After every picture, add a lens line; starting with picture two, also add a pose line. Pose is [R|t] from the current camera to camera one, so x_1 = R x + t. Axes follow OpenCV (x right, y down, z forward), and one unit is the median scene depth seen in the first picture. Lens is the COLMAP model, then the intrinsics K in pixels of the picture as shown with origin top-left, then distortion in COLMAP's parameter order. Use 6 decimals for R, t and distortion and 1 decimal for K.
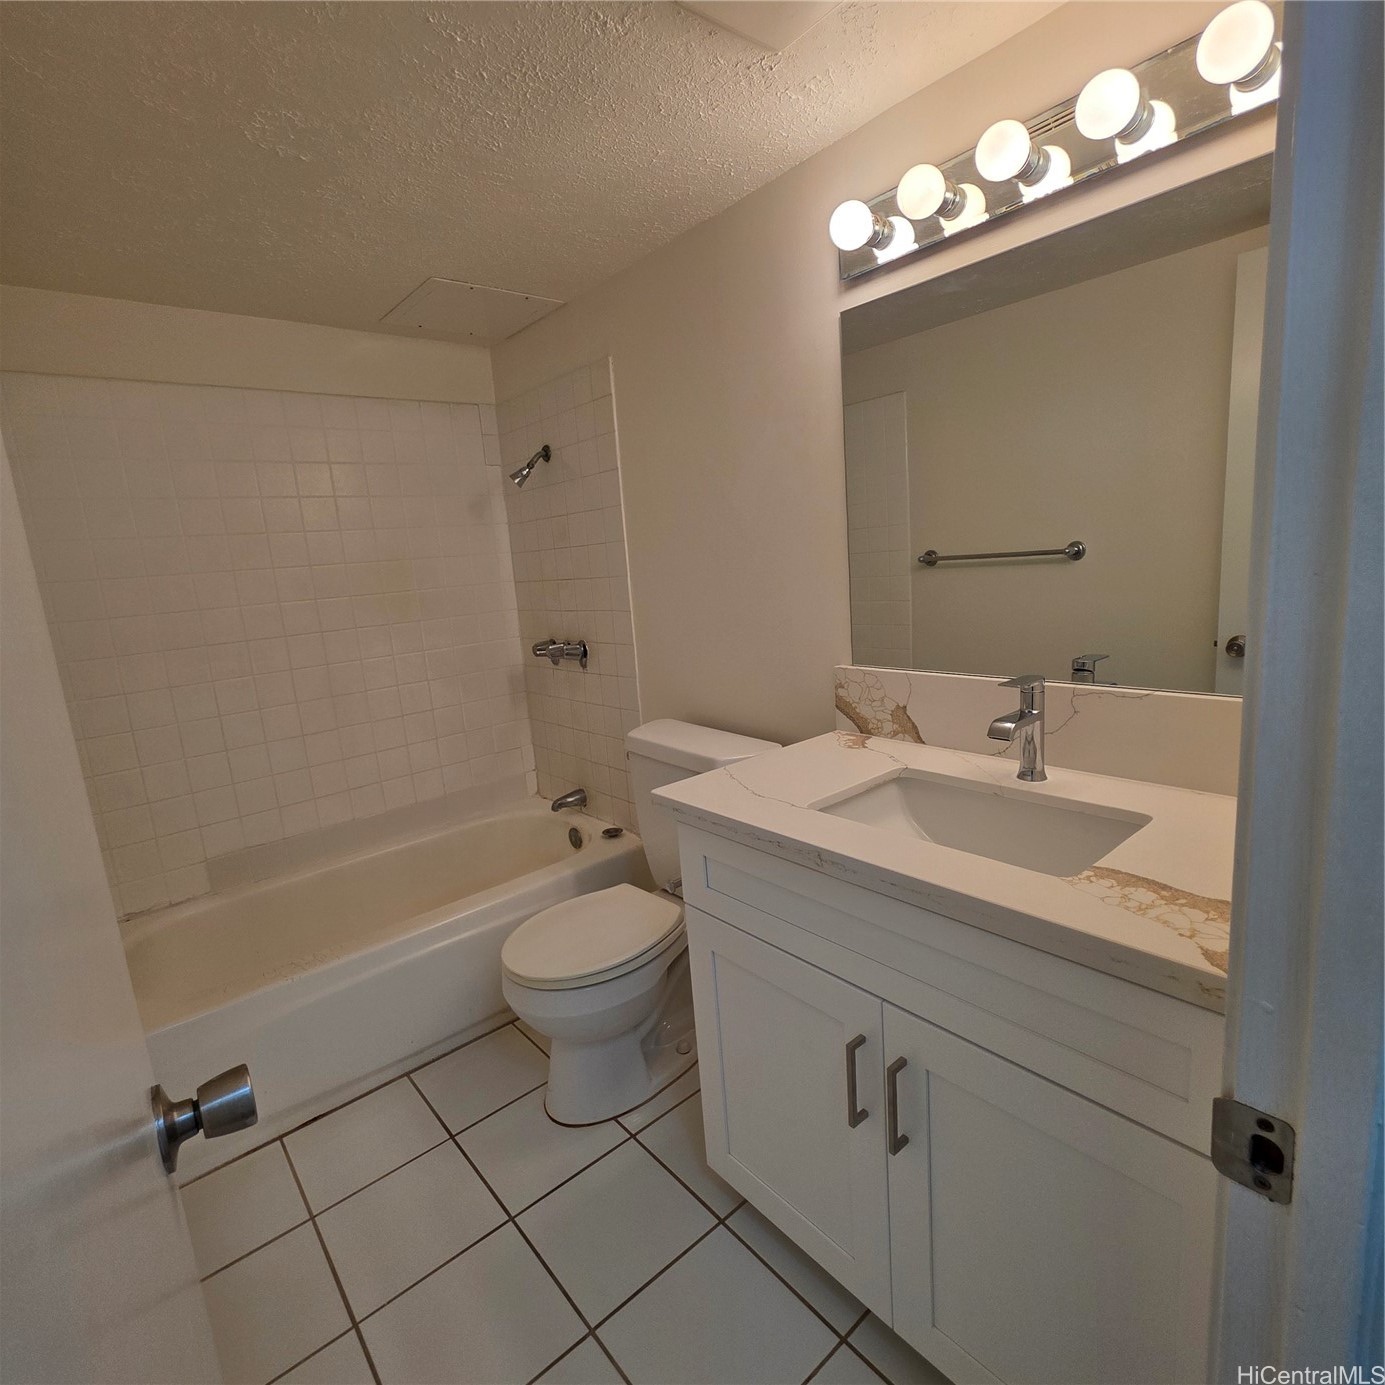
lens RADIAL K [[745.4, 0, 701.3], [0, 745.4, 697.7], [0, 0, 1]] dist [0.002196, 0.000127]
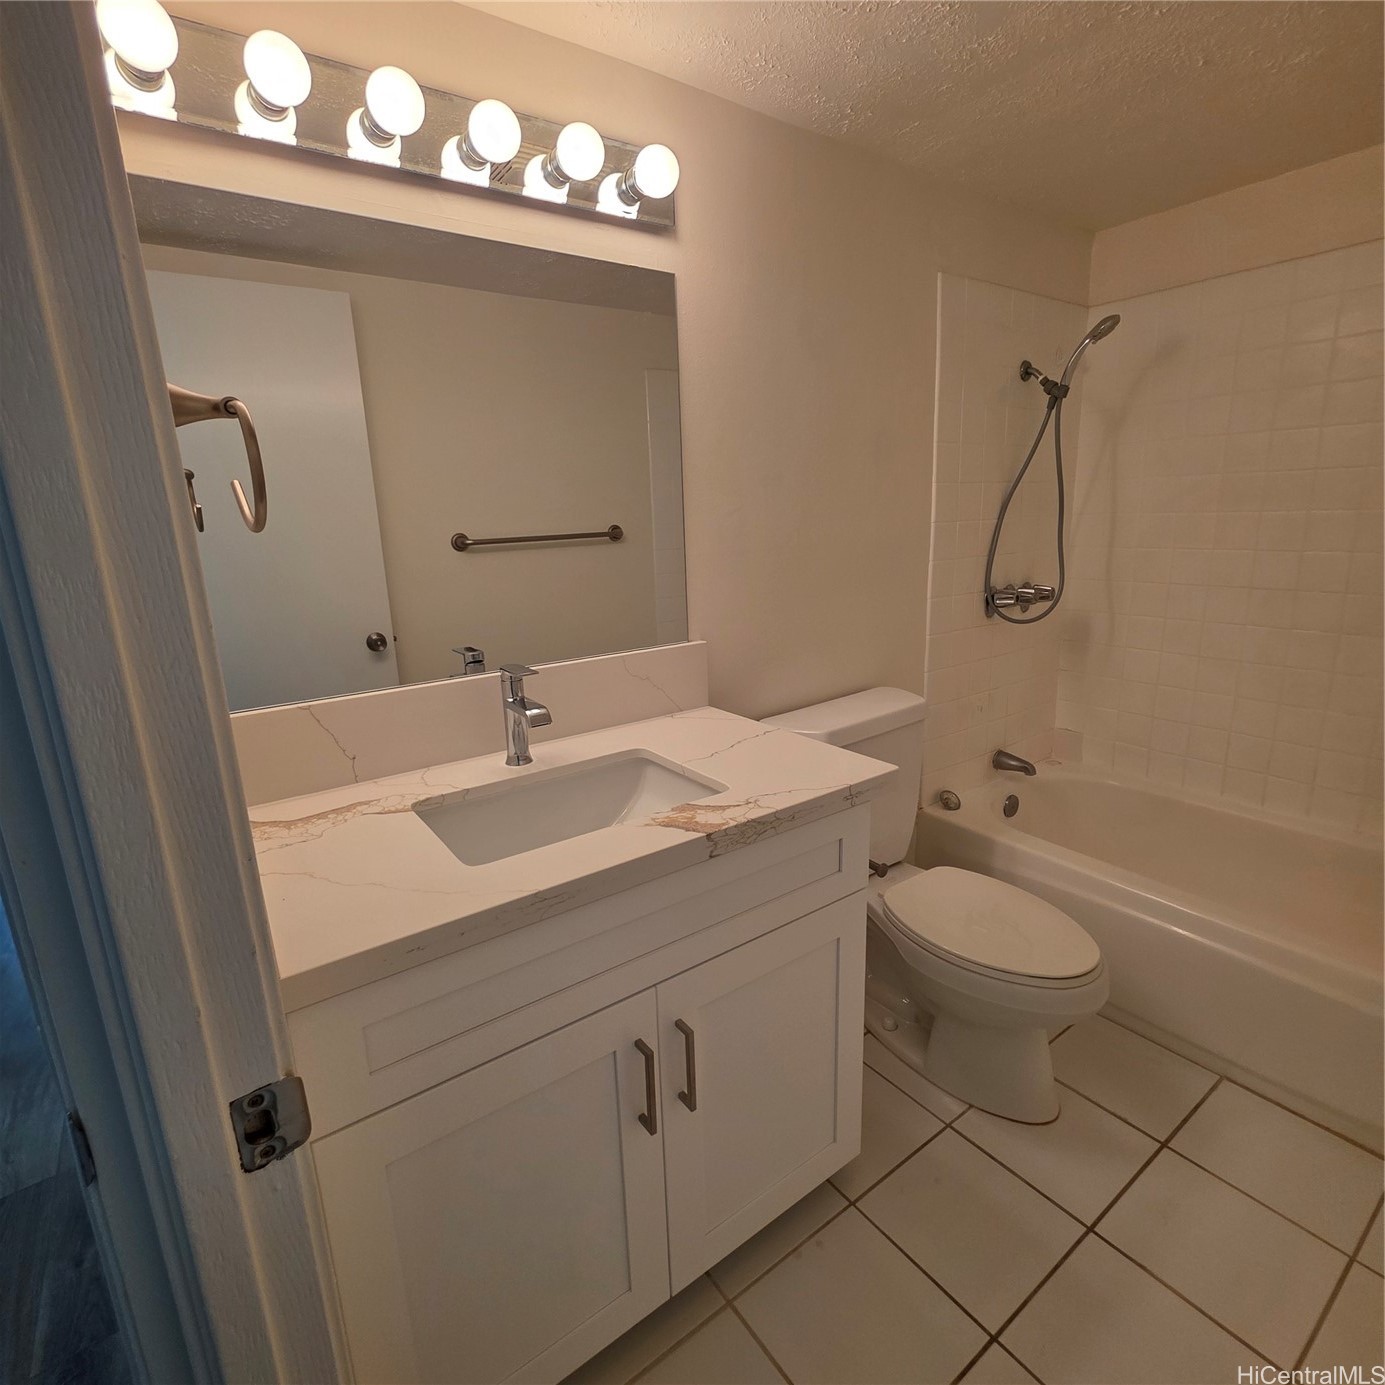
lens RADIAL K [[745.4, 0, 701.6], [0, 745.4, 683.6], [0, 0, 1]] dist [0.002196, 0.000127]
pose [[0.078710, -0.155150, 0.984750, -0.995931], [0.218591, 0.966462, 0.134797, -0.150733], [-0.972637, 0.204647, 0.109985, 1.194122]]
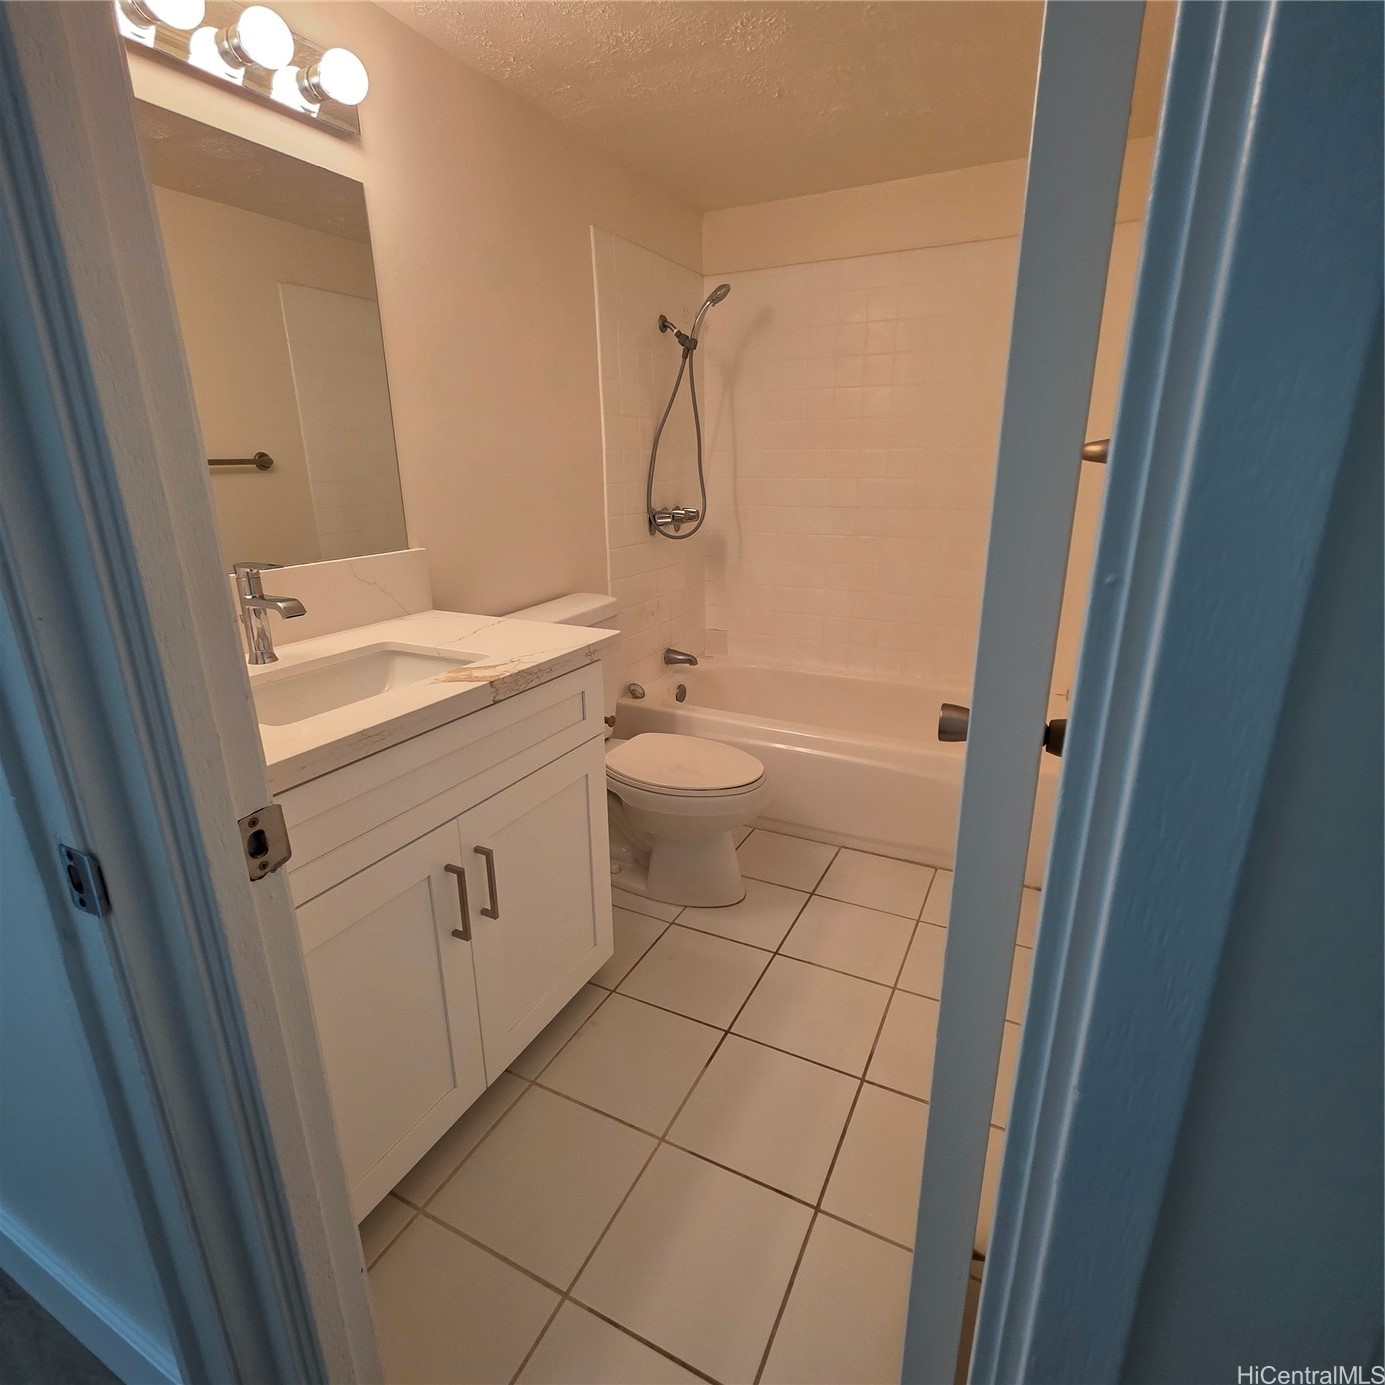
lens RADIAL K [[745.4, 0, 702.0], [0, 745.4, 689.2], [0, 0, 1]] dist [0.002196, 0.000127]
pose [[-0.392511, -0.192983, 0.899273, -1.217740], [0.215252, 0.931312, 0.293811, -0.094152], [-0.894204, 0.308894, -0.324010, 1.394534]]
